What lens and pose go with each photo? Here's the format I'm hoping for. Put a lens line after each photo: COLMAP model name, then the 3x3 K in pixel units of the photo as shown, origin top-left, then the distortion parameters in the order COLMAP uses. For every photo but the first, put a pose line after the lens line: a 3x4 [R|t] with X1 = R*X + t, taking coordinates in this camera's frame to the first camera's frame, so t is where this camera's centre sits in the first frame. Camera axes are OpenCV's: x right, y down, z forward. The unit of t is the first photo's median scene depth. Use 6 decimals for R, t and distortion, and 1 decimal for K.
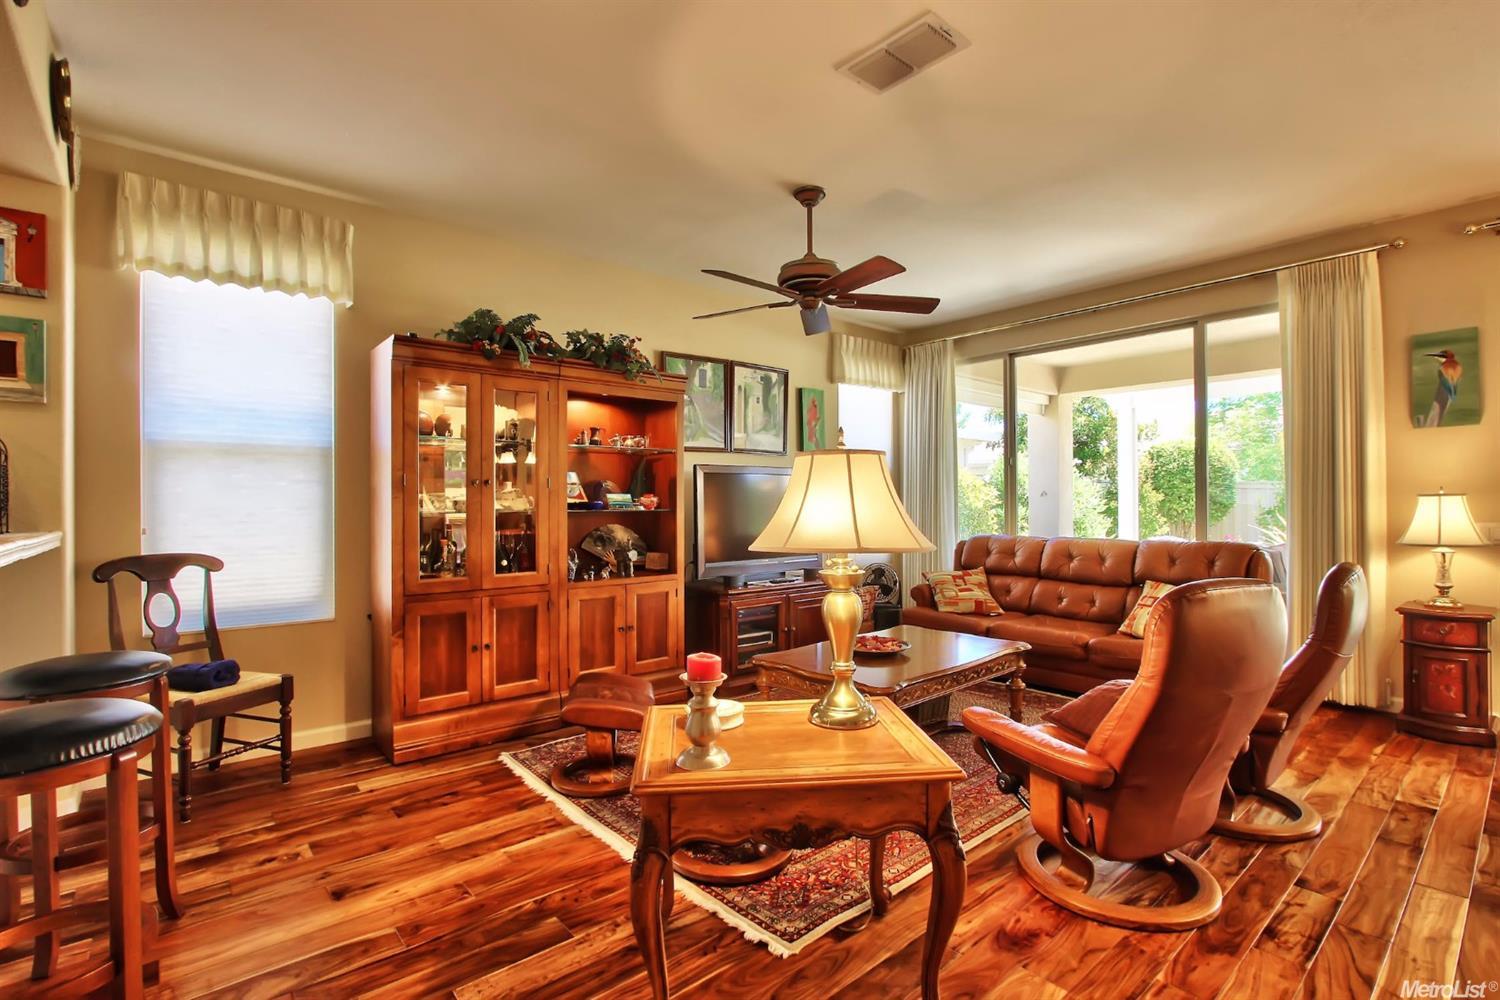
lens RADIAL K [[689.4, 0, 749.7], [0, 689.4, 503.6], [0, 0, 1]] dist [-0.016331, 0.000554]
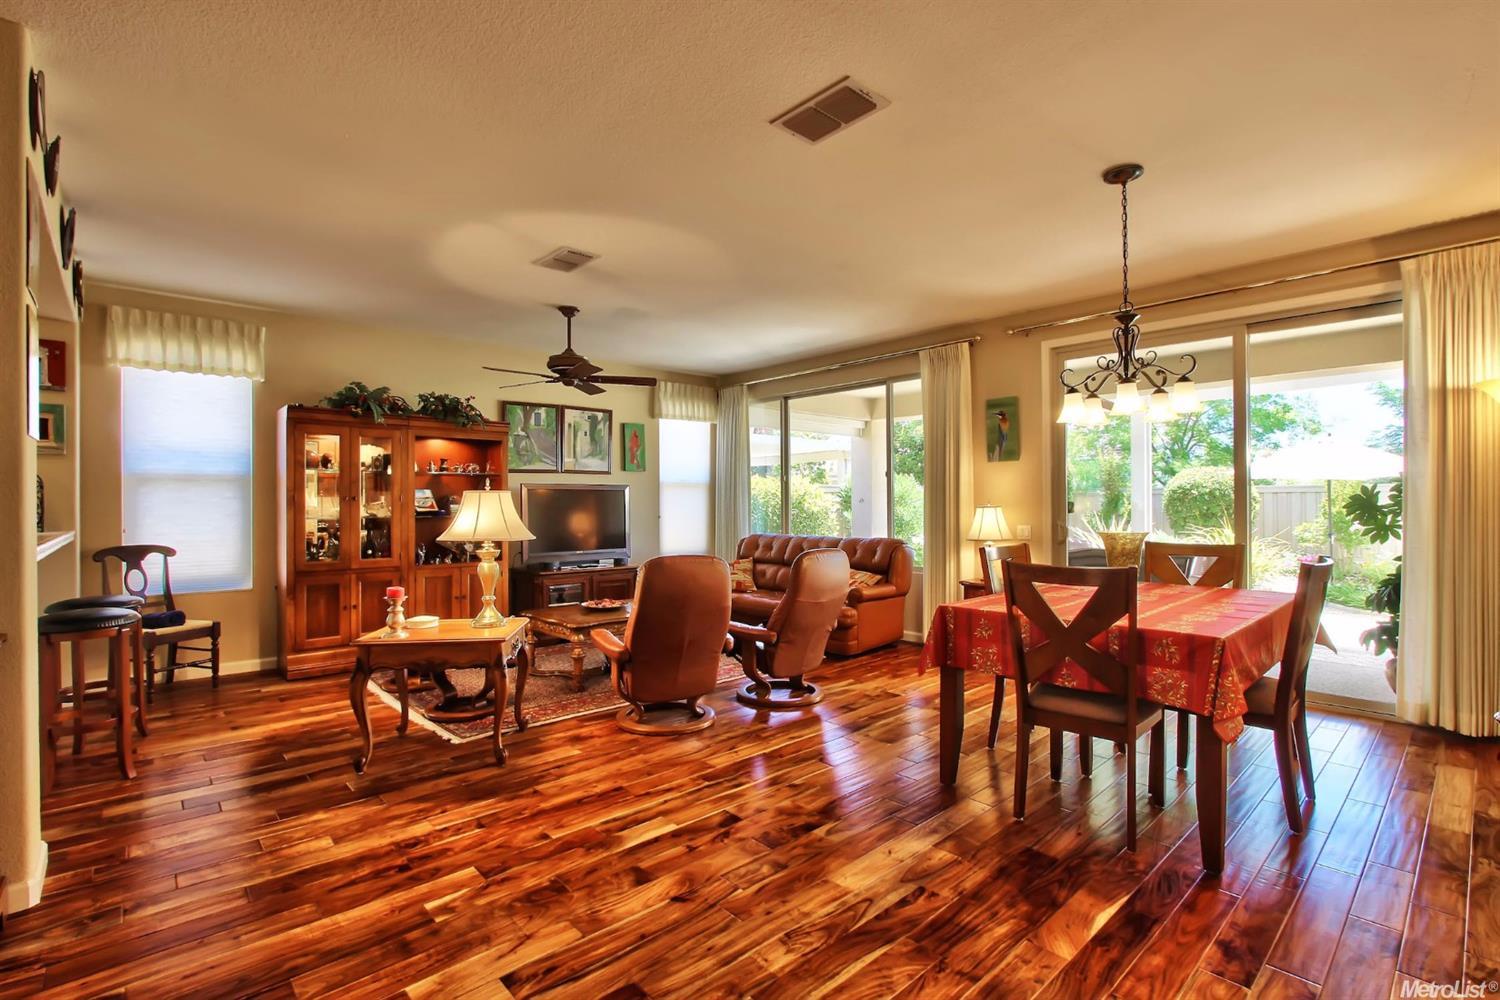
lens RADIAL K [[689.4, 0, 750.3], [0, 689.4, 502.4], [0, 0, 1]] dist [-0.016331, 0.000554]
pose [[0.999483, 0.000459, 0.032134, 0.448459], [-0.000390, 0.999998, -0.002159, -0.019889], [-0.032135, 0.002146, 0.999481, -0.546512]]
